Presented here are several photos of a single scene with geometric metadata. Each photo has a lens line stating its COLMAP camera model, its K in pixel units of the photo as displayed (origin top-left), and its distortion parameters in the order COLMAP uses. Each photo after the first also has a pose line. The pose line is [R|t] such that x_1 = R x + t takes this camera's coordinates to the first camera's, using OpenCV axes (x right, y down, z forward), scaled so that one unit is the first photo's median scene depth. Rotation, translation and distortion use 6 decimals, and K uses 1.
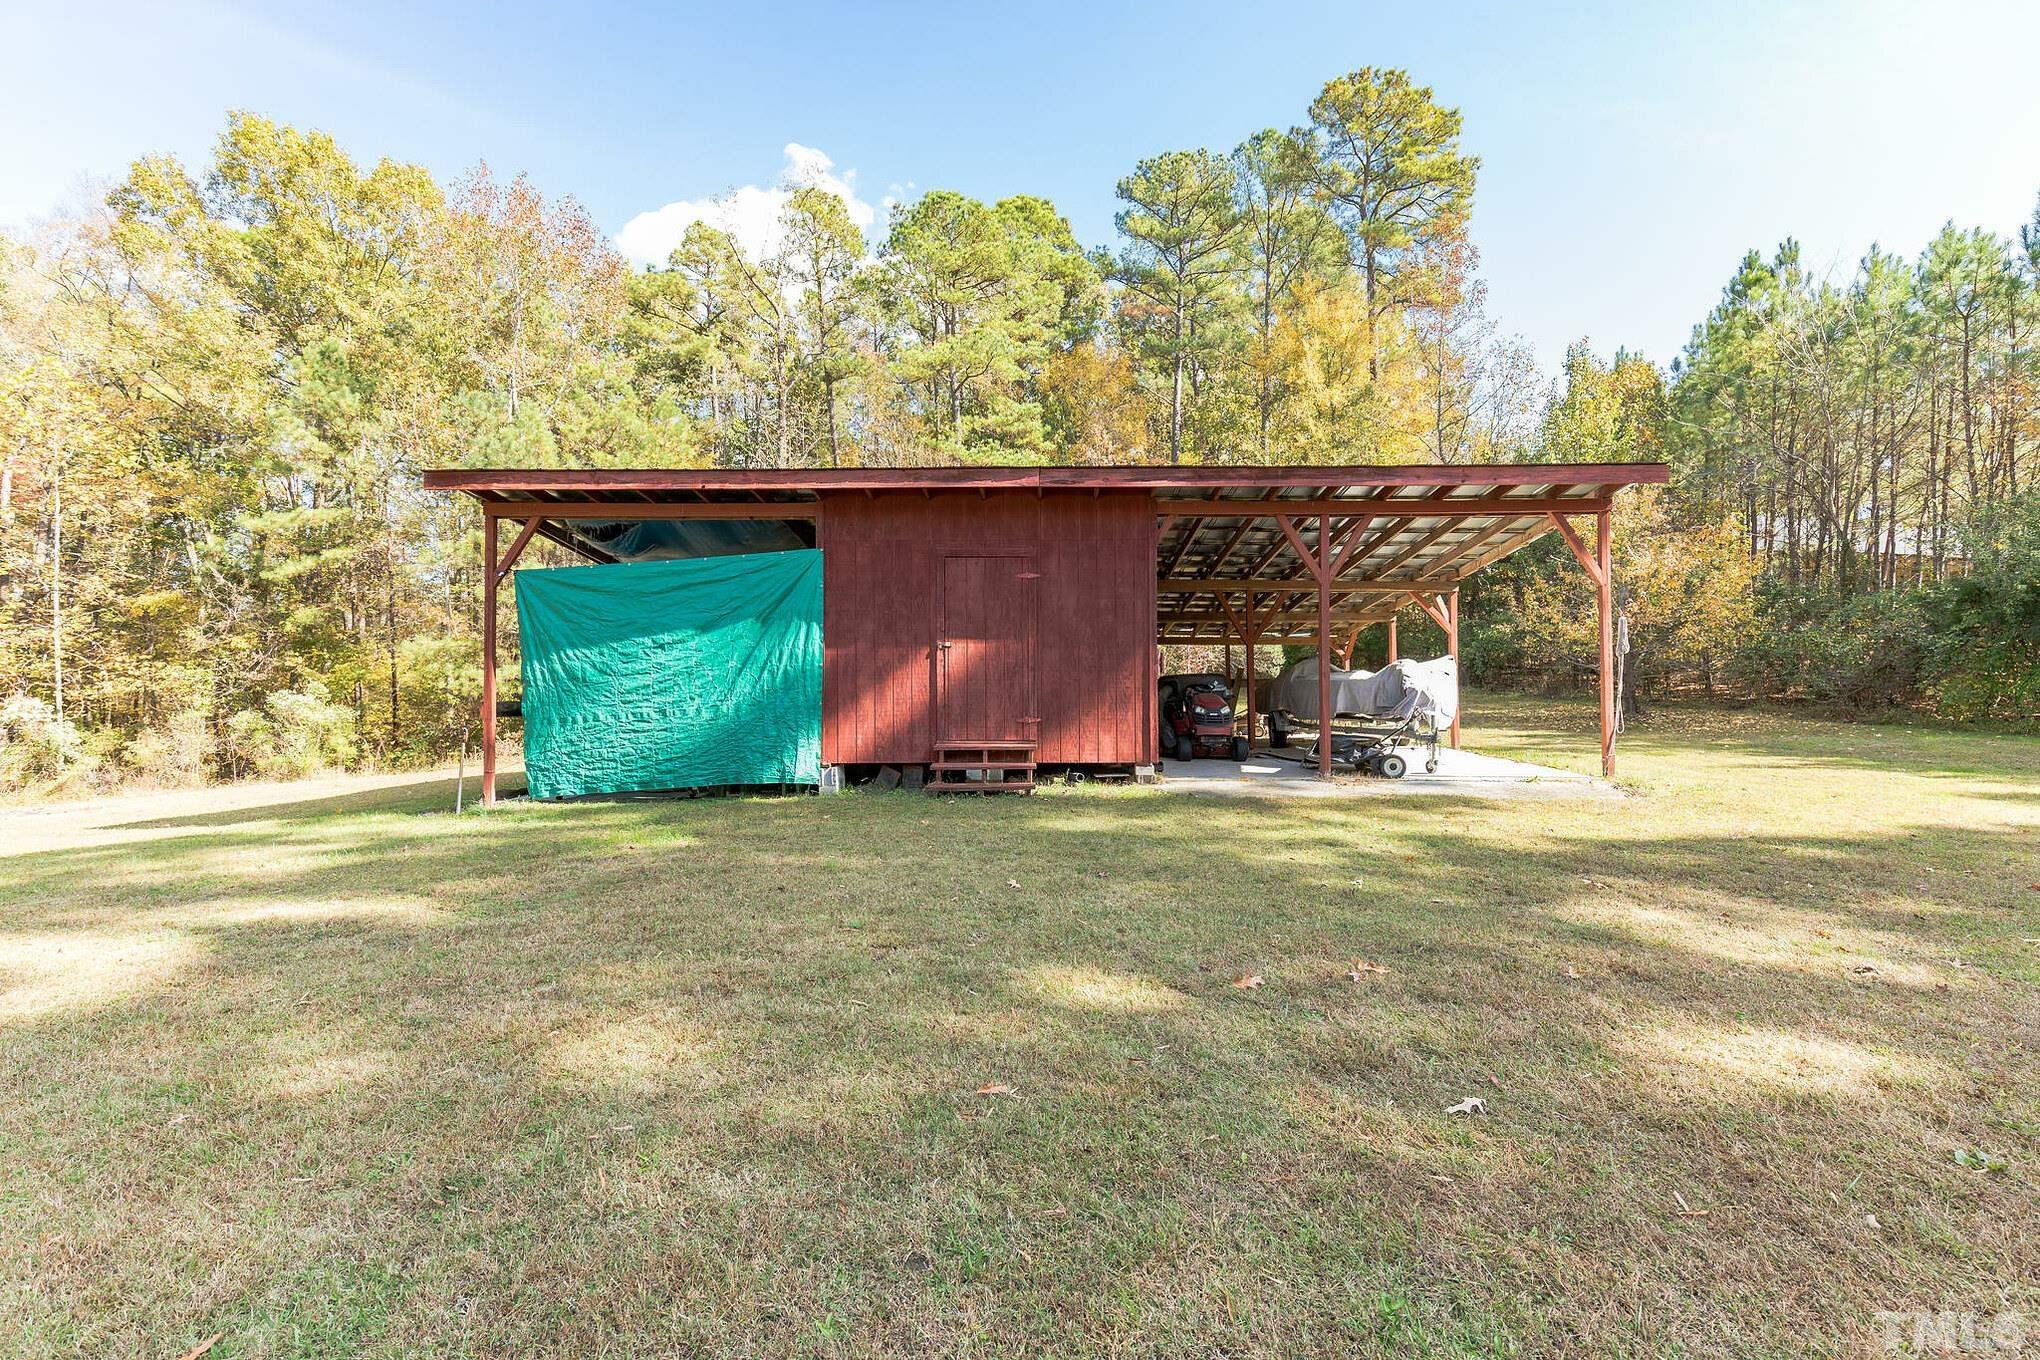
lens RADIAL K [[942.7, 0, 1016.7], [0, 942.7, 684.8], [0, 0, 1]] dist [0.001204, 0.000051]
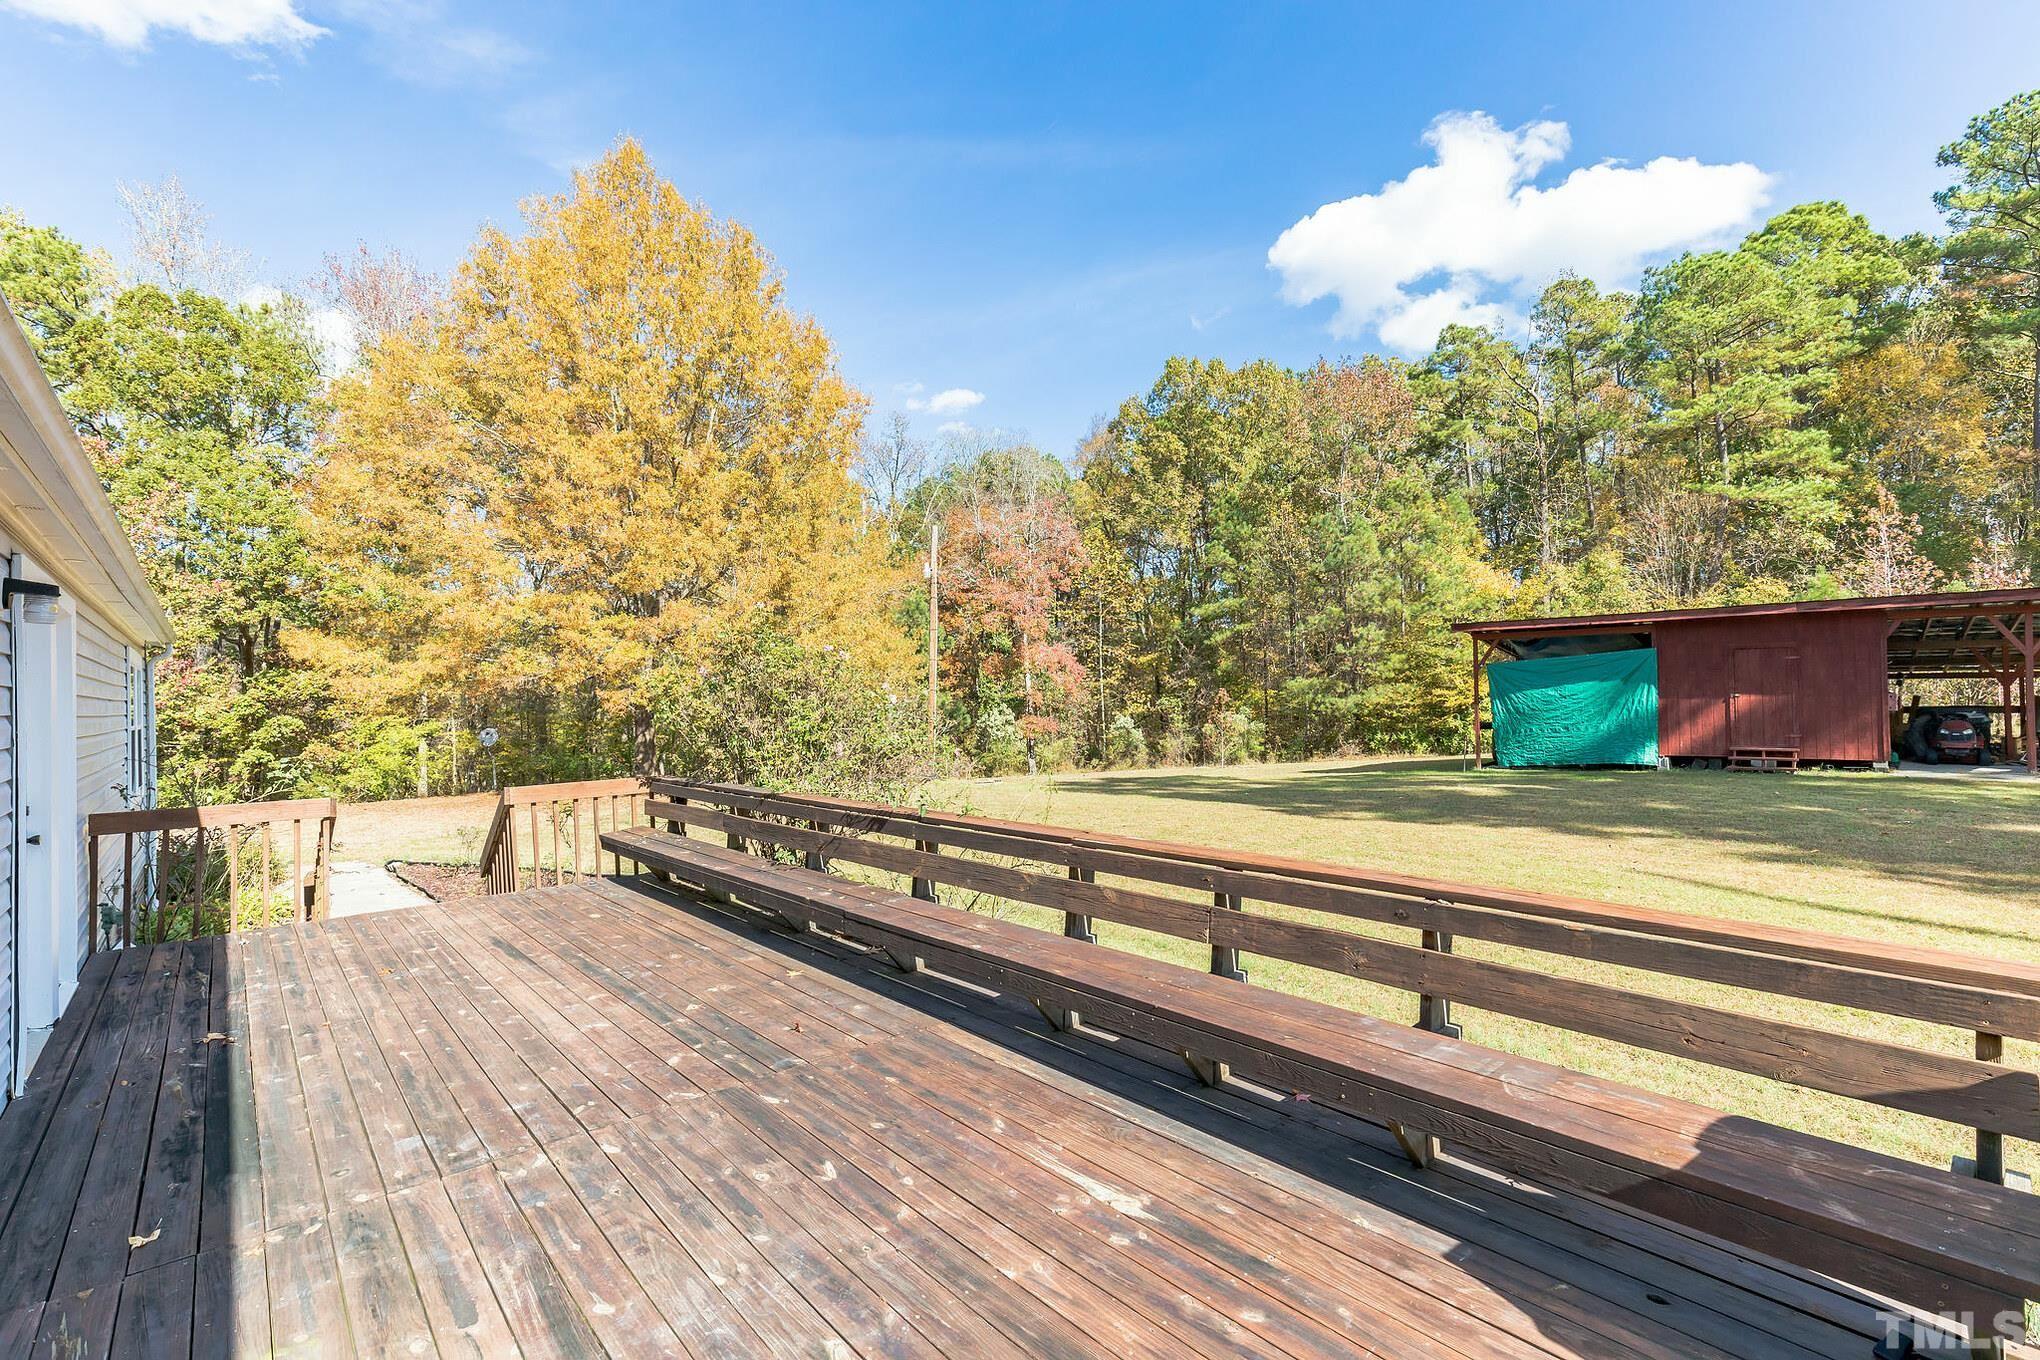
lens RADIAL K [[912.1, 0, 1014.6], [0, 912.1, 686.7], [0, 0, 1]] dist [-0.000495, 0.000595]
pose [[0.750663, -0.018732, -0.660419, 0.049093], [0.011432, 0.999817, -0.015364, -0.048665], [0.660586, 0.003983, 0.750740, -1.347071]]
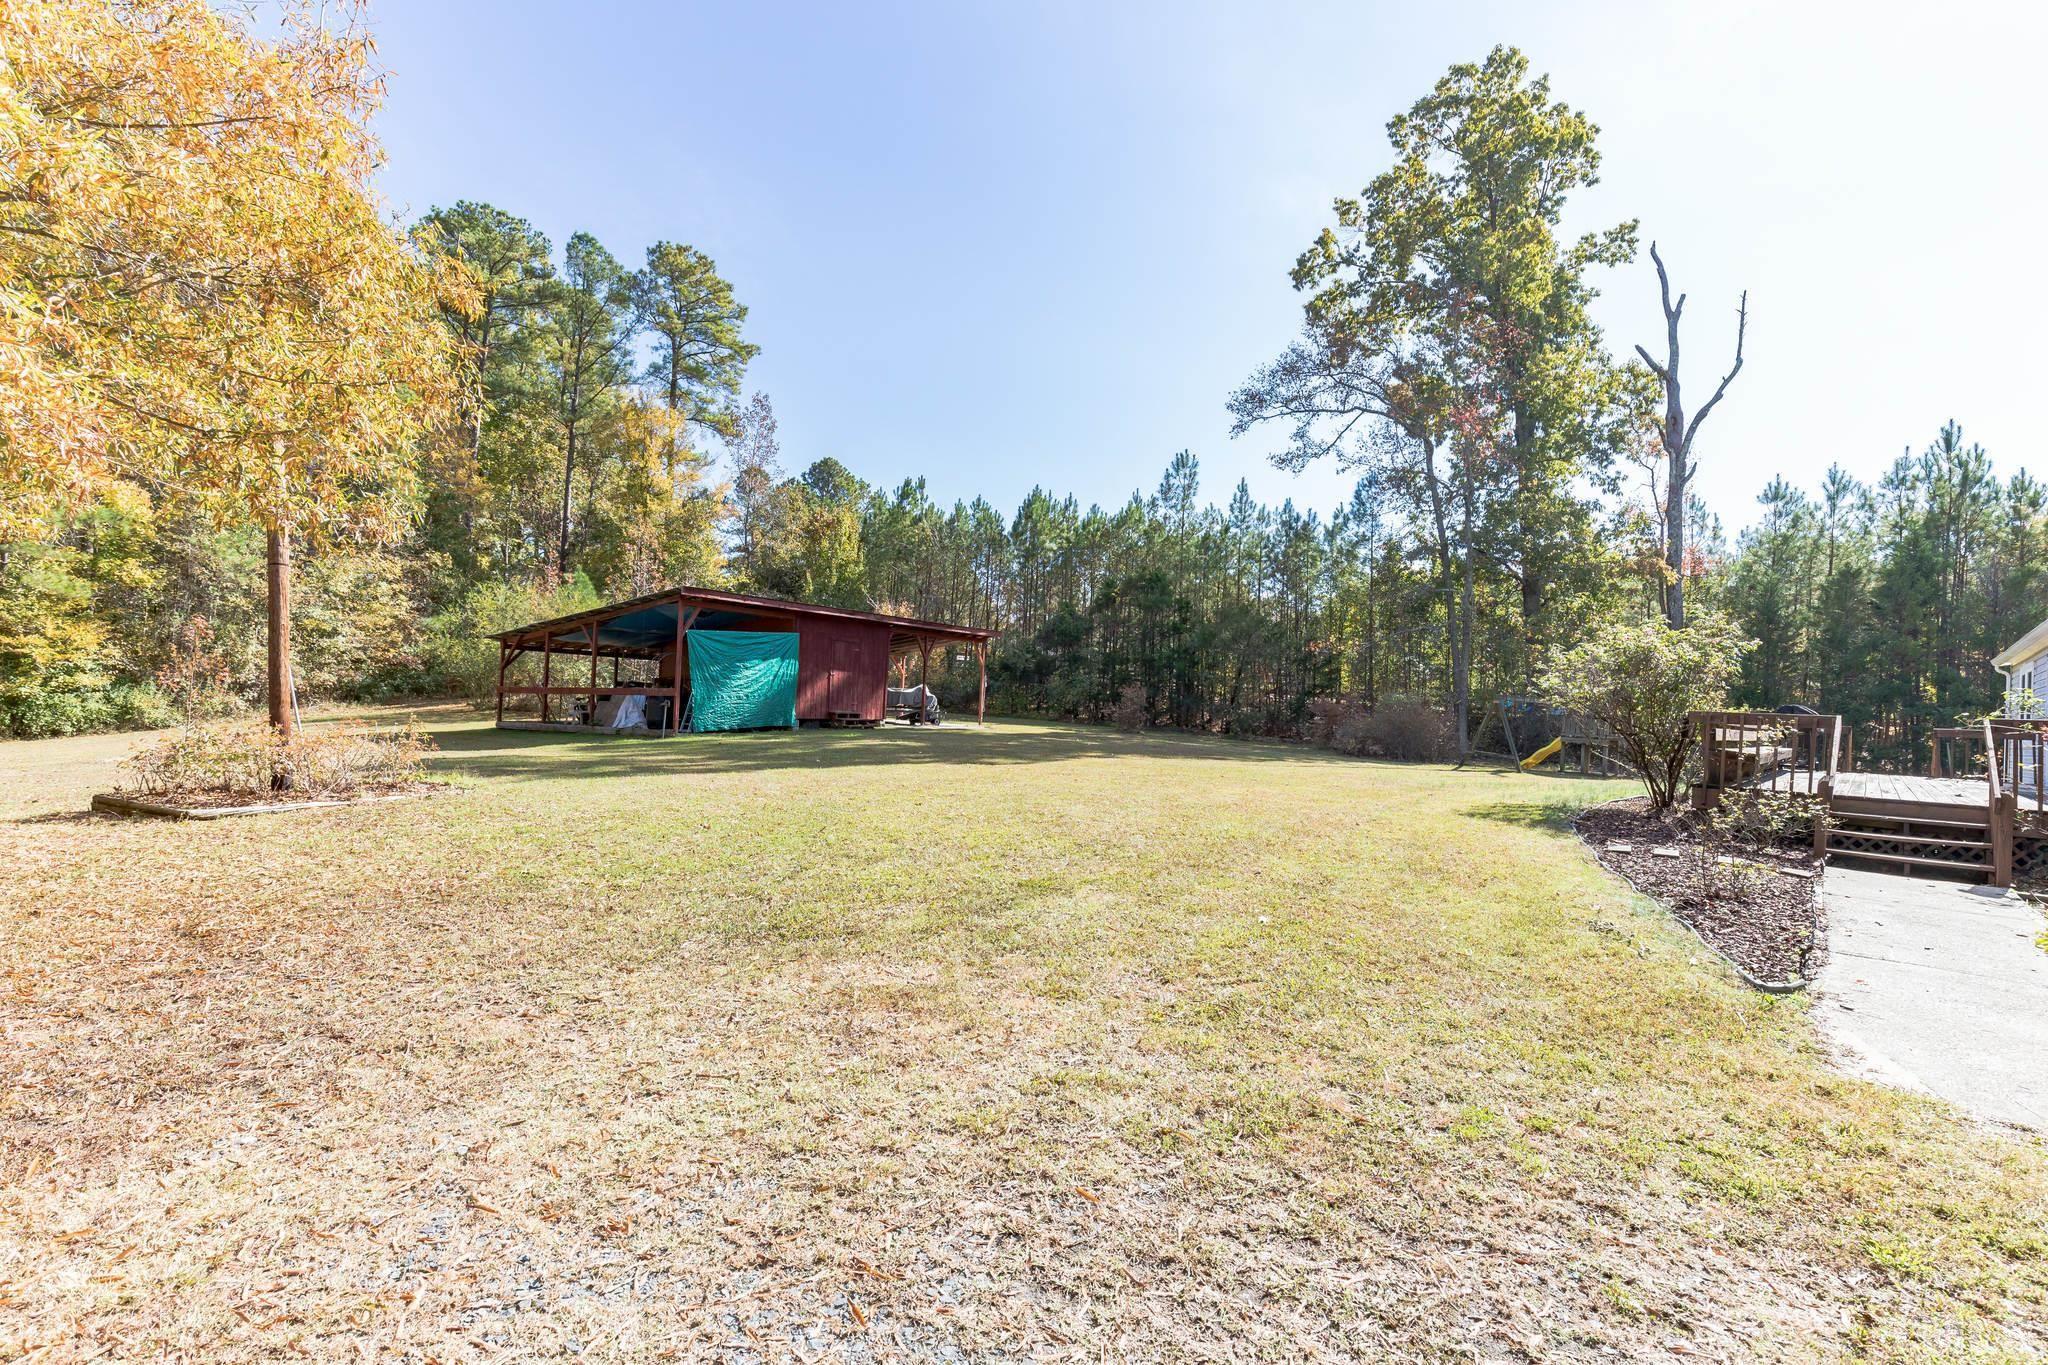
lens RADIAL K [[946.4, 0, 1020.7], [0, 946.4, 687.3], [0, 0, 1]] dist [0.001204, 0.000051]
pose [[0.554233, 0.046614, 0.831055, -1.888720], [-0.052876, 0.998386, -0.020737, 0.024937], [-0.830680, -0.032450, 0.555803, -0.831473]]
